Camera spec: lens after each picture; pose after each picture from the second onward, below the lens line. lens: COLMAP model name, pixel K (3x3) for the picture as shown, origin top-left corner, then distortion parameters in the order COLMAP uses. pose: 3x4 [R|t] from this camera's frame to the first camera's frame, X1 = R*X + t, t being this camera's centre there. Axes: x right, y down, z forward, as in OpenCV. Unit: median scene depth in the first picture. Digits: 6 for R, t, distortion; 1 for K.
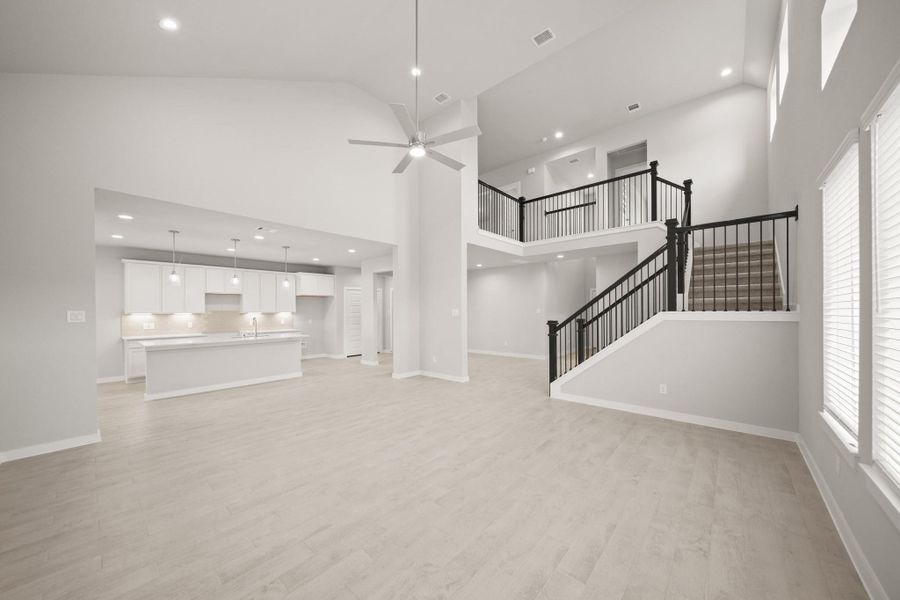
lens RADIAL K [[317.6, 0, 452.3], [0, 317.6, 312.0], [0, 0, 1]] dist [-0.001480, -0.000165]
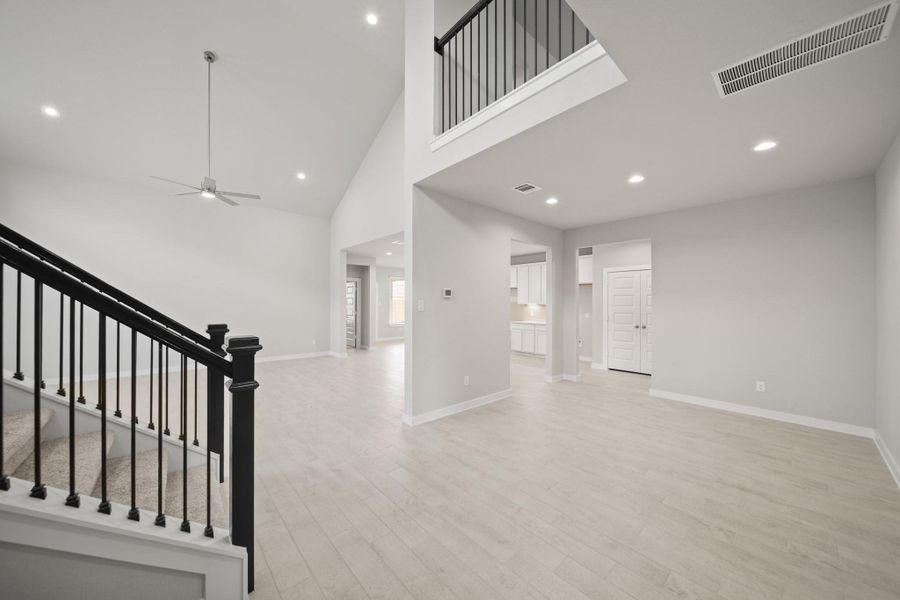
lens RADIAL K [[317.6, 0, 448.7], [0, 317.6, 303.7], [0, 0, 1]] dist [-0.001480, -0.000165]
pose [[-0.121496, 0.008533, -0.992555, 0.683524], [-0.010388, 0.999897, 0.009868, -0.008479], [0.992538, 0.011509, -0.121395, 1.268579]]
